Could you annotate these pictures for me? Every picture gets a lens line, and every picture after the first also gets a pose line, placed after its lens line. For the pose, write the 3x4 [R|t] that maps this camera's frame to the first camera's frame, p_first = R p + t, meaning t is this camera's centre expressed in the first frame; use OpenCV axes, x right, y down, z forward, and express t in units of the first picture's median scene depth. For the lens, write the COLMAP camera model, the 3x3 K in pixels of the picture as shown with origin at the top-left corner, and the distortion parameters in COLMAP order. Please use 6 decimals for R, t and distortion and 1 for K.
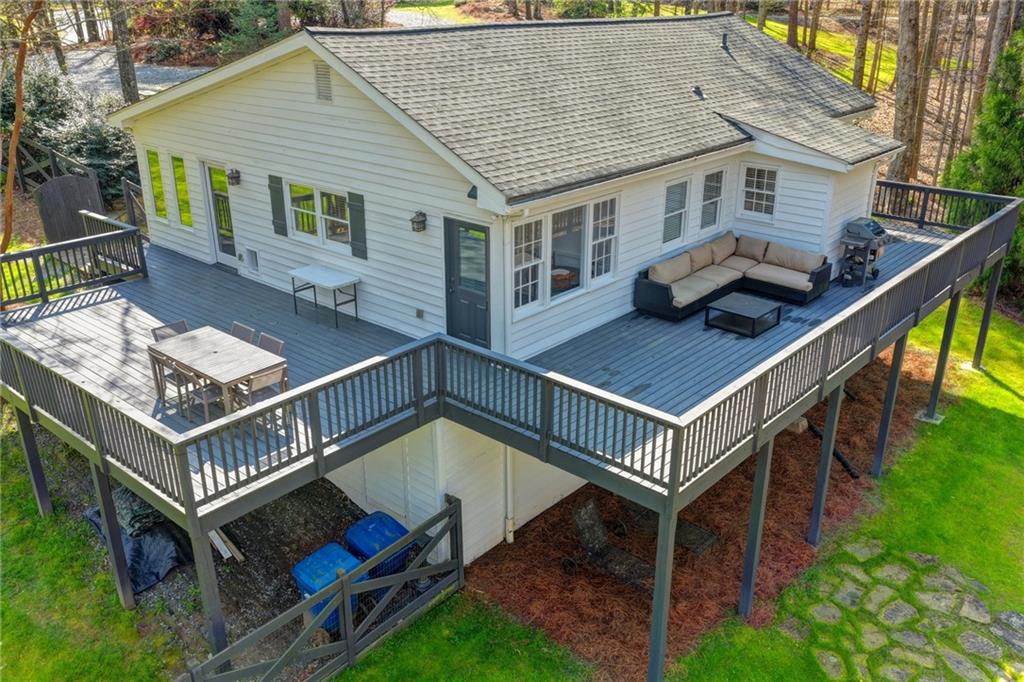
lens RADIAL K [[859.1, 0, 523.7], [0, 859.1, 347.4], [0, 0, 1]] dist [-0.005572, 0.012625]
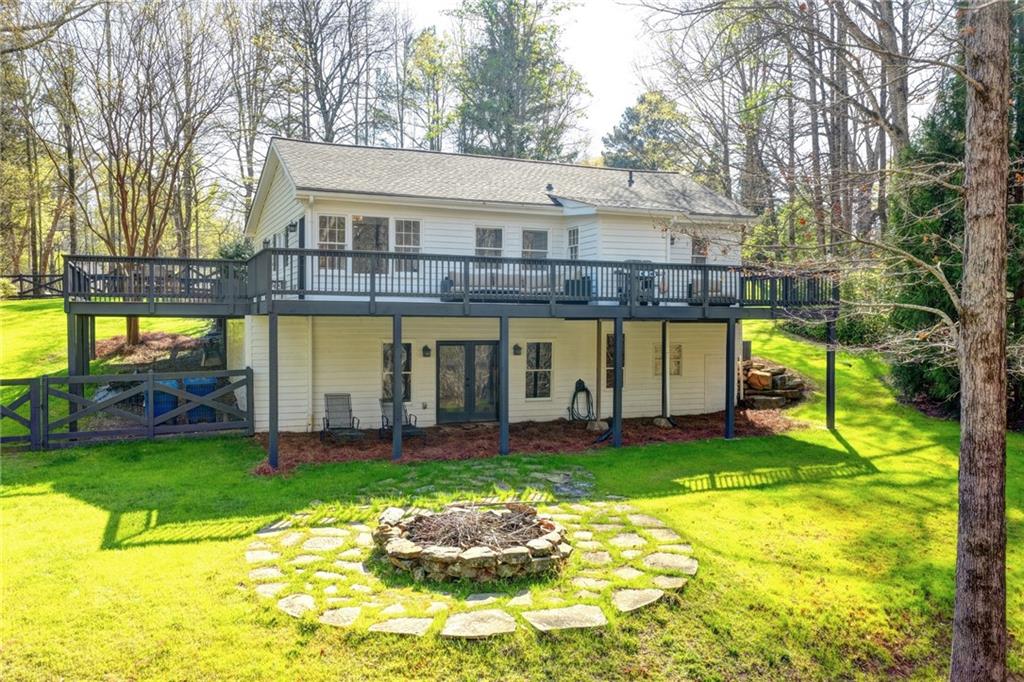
lens RADIAL K [[859.1, 0, 523.7], [0, 859.1, 347.4], [0, 0, 1]] dist [-0.005572, 0.012625]
pose [[0.902200, 0.012135, -0.431148, 0.924591], [-0.169086, 0.929542, -0.327659, 0.499597], [0.396794, 0.368515, 0.840685, -0.136399]]
